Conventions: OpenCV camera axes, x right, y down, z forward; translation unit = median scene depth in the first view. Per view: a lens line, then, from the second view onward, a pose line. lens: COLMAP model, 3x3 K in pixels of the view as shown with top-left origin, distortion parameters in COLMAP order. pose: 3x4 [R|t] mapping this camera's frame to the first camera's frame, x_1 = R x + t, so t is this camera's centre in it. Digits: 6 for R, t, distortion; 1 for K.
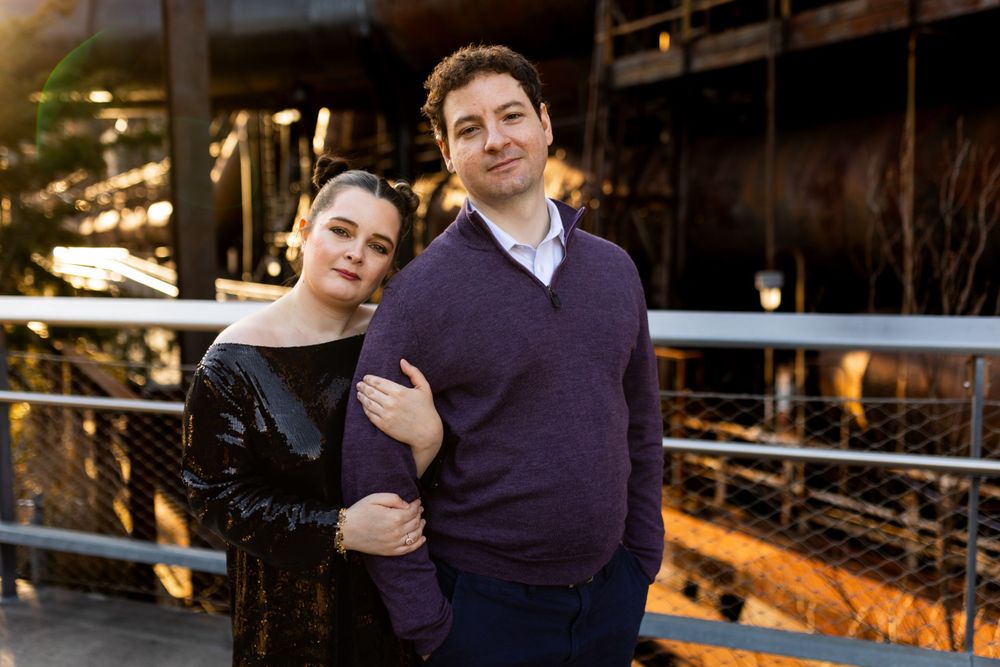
lens RADIAL K [[996.5, 0, 497.2], [0, 996.5, 331.3], [0, 0, 1]] dist [-0.002760, 0.007737]
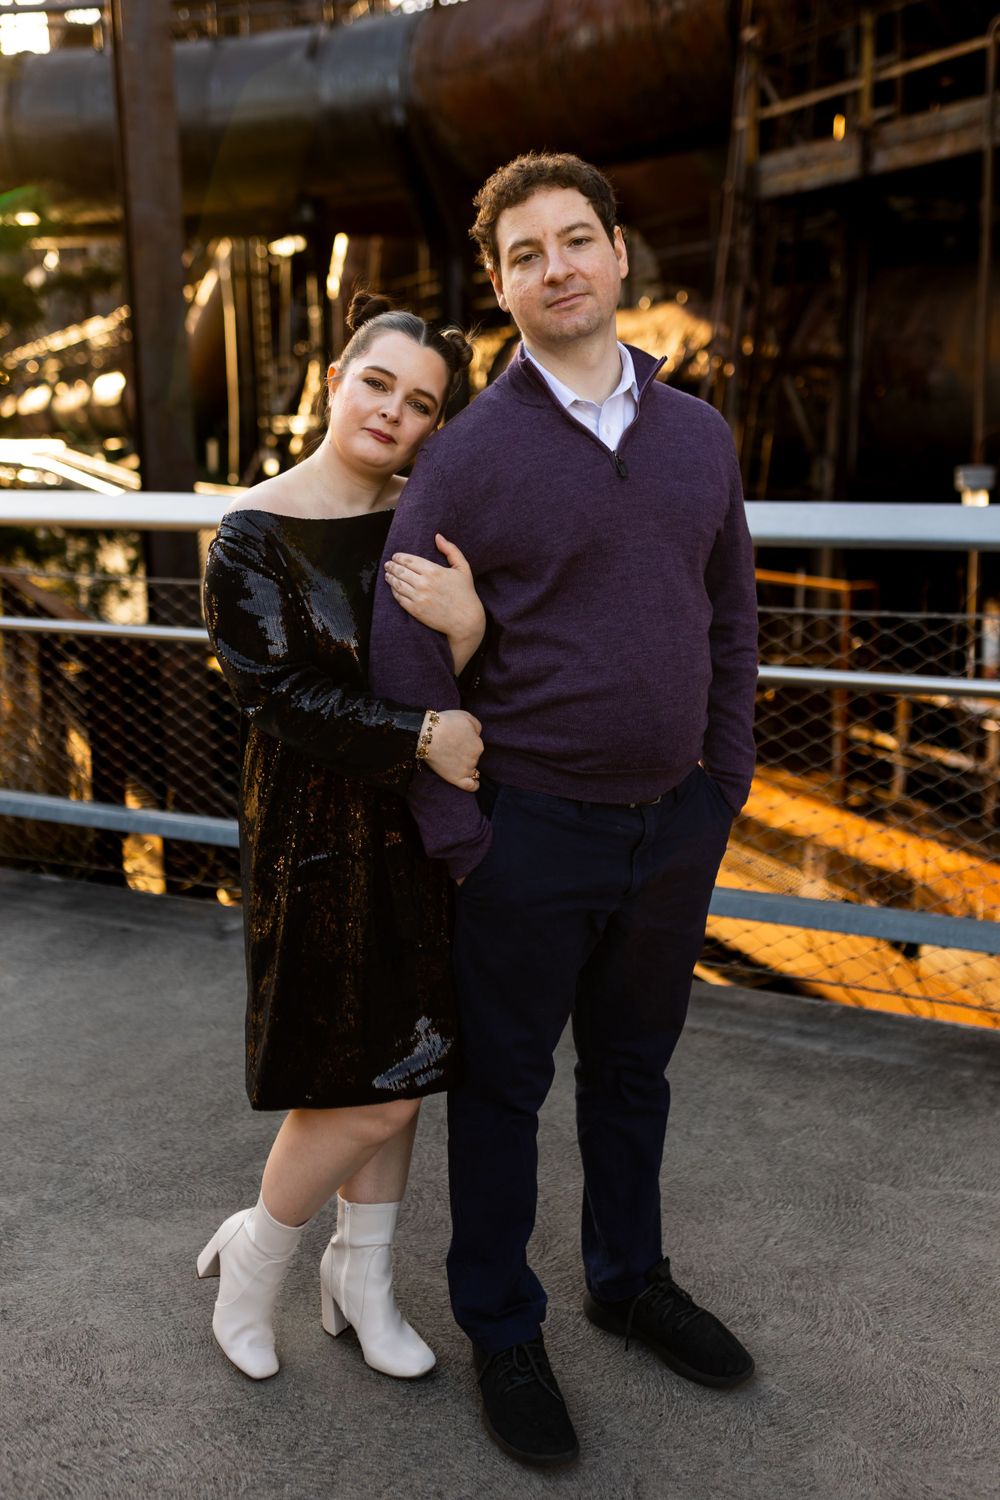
lens RADIAL K [[1584.7, 0, 448.1], [0, 1584.7, 727.2], [0, 0, 1]] dist [0.022132, -0.161078]
pose [[0.994803, 0.019714, -0.099888, 0.027098], [-0.011266, 0.996365, 0.084442, 0.040744], [0.101189, -0.082878, 0.991409, -0.183540]]
